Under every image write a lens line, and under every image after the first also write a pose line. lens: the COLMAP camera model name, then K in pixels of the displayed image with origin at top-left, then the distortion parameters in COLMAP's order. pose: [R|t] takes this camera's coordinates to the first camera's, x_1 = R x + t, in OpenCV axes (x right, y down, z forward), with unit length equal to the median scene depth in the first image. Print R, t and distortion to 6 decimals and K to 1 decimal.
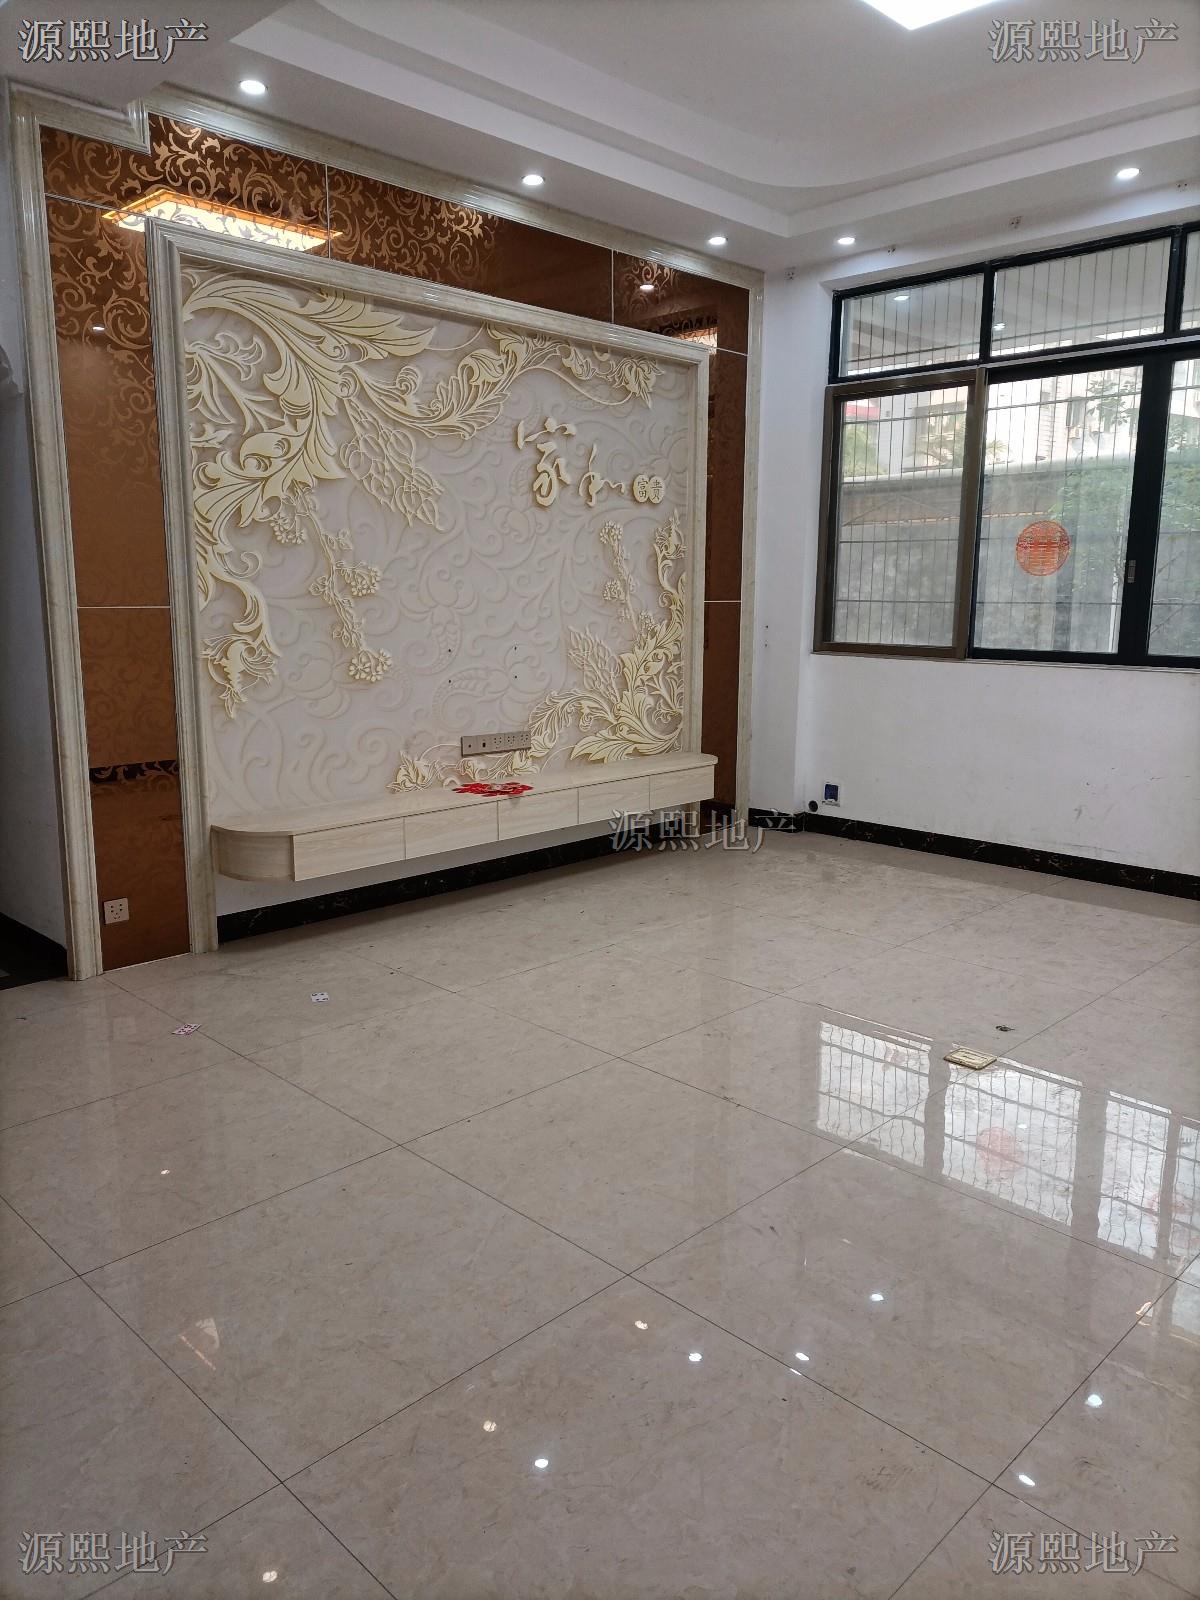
lens RADIAL K [[1174.7, 0, 590.7], [0, 1174.7, 798.6], [0, 0, 1]] dist [0.033987, -0.021950]
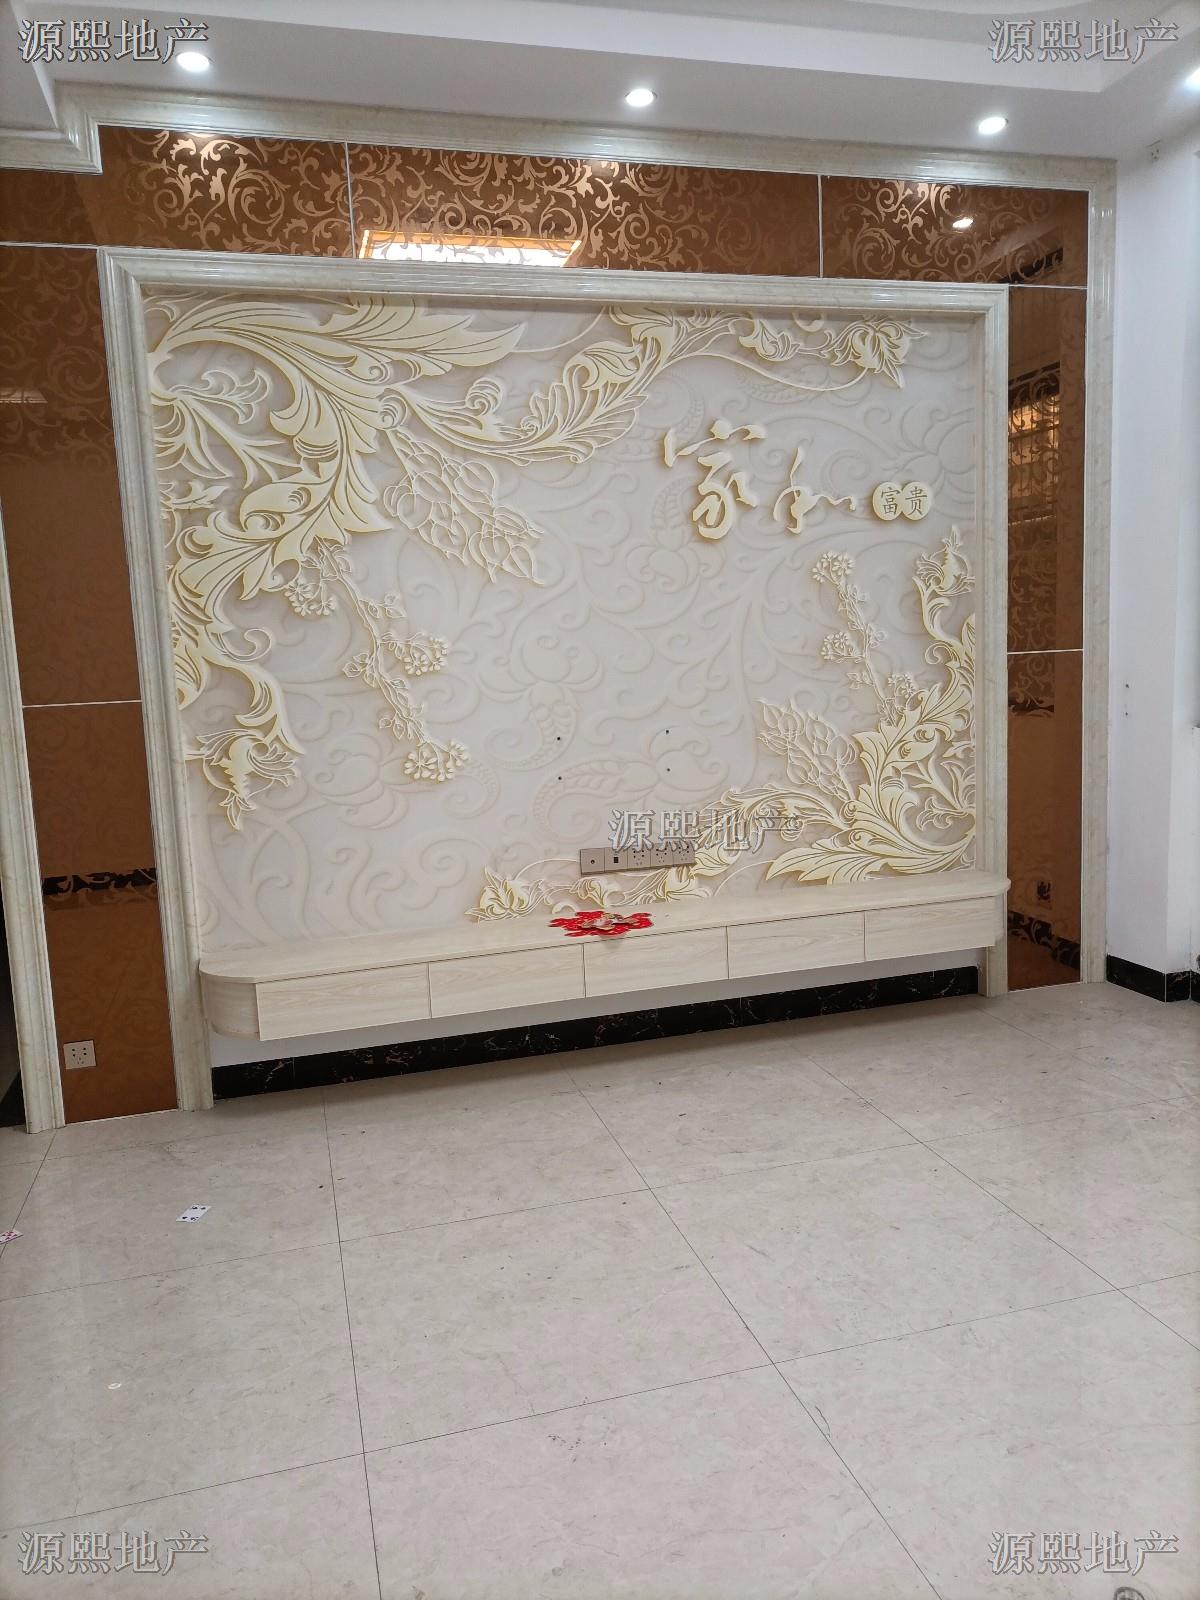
lens RADIAL K [[1174.7, 0, 588.0], [0, 1174.7, 797.3], [0, 0, 1]] dist [0.033987, -0.021950]
pose [[0.869283, 0.022322, -0.493810, 0.322591], [-0.040279, 0.998857, -0.025754, -0.080371], [0.492671, 0.042278, 0.869188, 0.405261]]
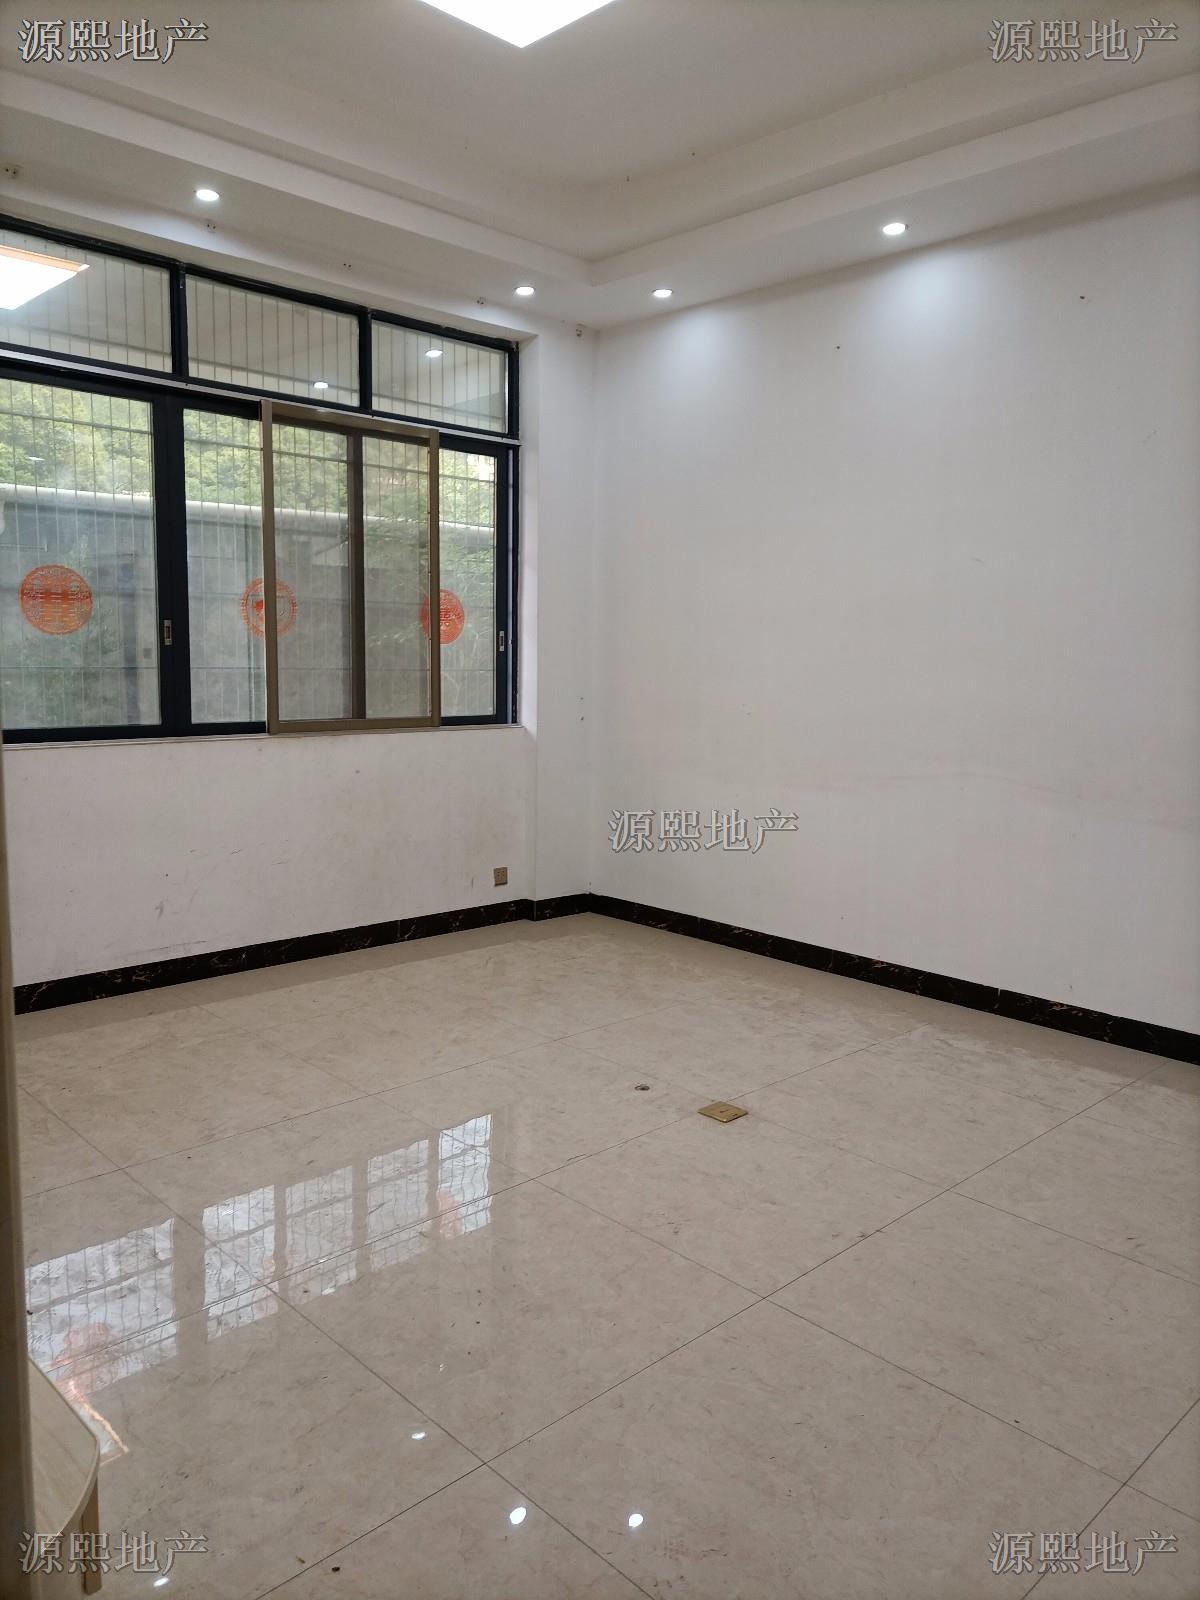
lens RADIAL K [[1174.7, 0, 604.1], [0, 1174.7, 805.1], [0, 0, 1]] dist [0.033987, -0.021950]
pose [[0.011964, -0.139013, 0.990218, -0.531828], [0.159899, 0.977812, 0.135339, -0.160446], [-0.987061, 0.156716, 0.033926, 0.803100]]
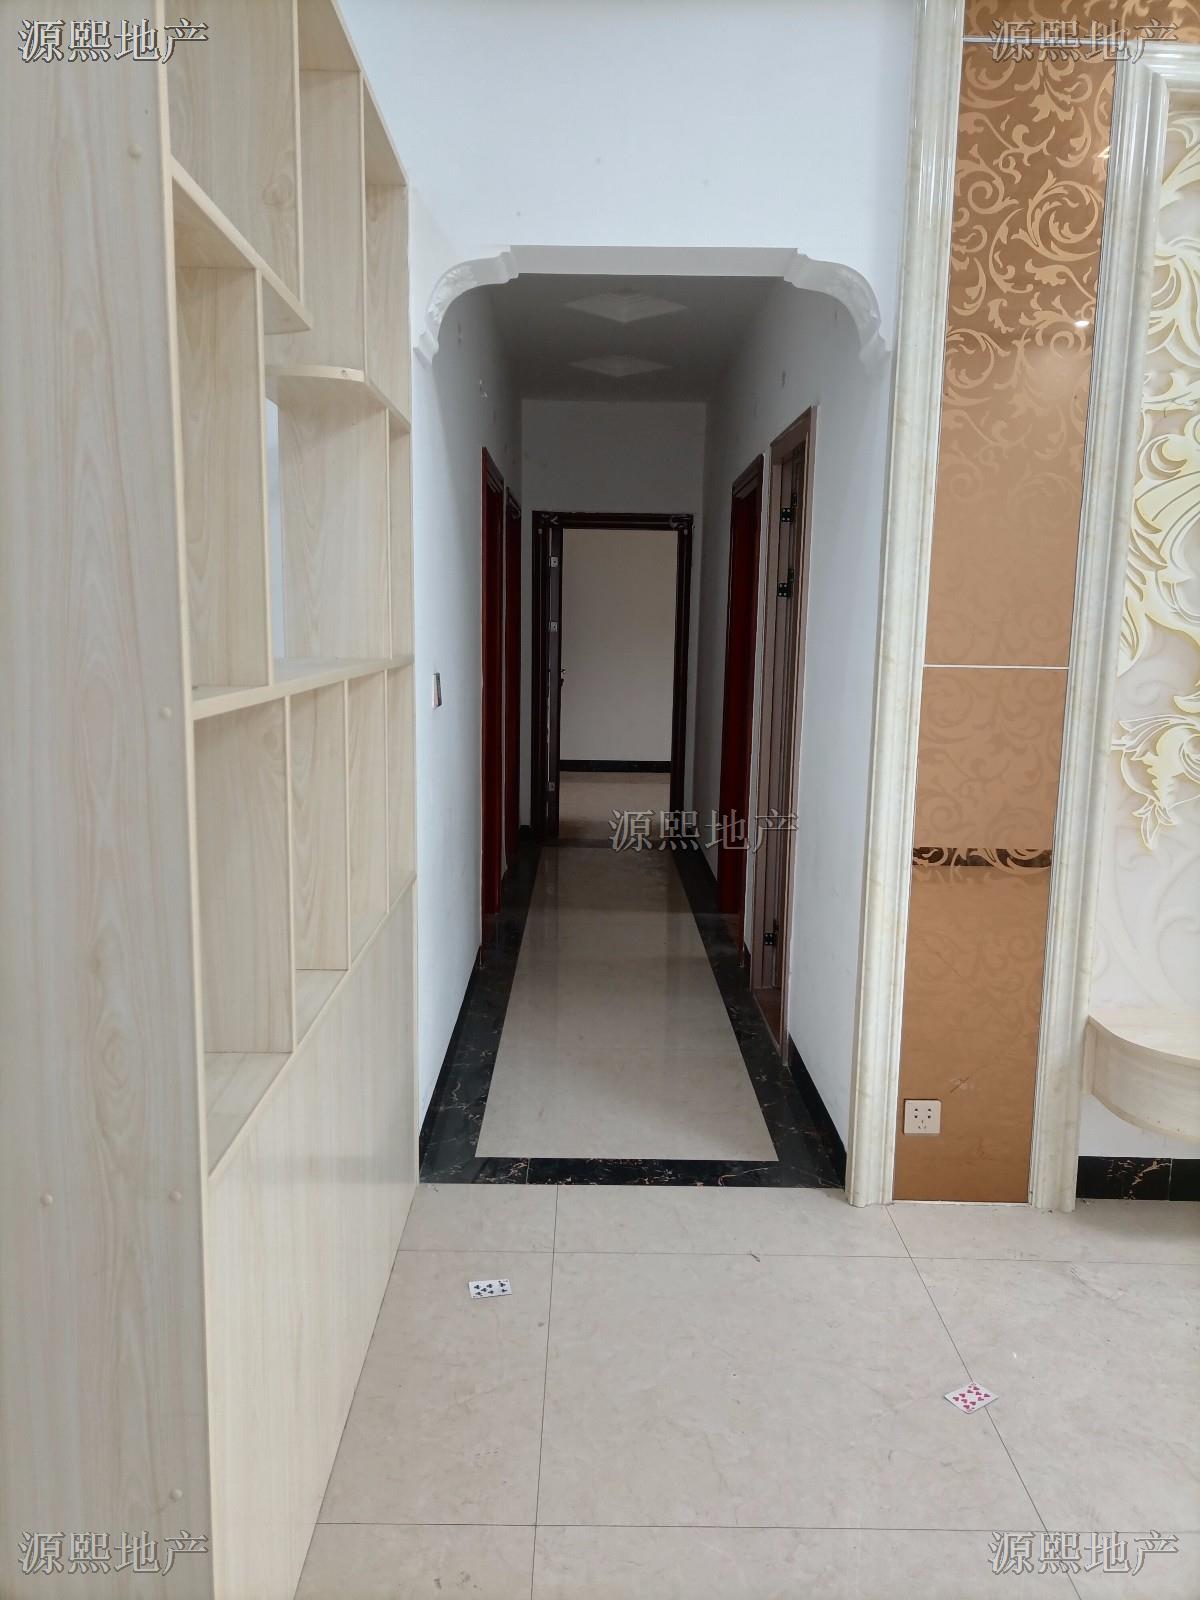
lens RADIAL K [[1174.7, 0, 598.2], [0, 1174.7, 804.0], [0, 0, 1]] dist [0.033987, -0.021950]
pose [[0.712944, 0.112278, -0.692173, -0.085839], [-0.139466, 0.990082, 0.016952, -0.062586], [0.687211, 0.084449, 0.721532, 0.358303]]
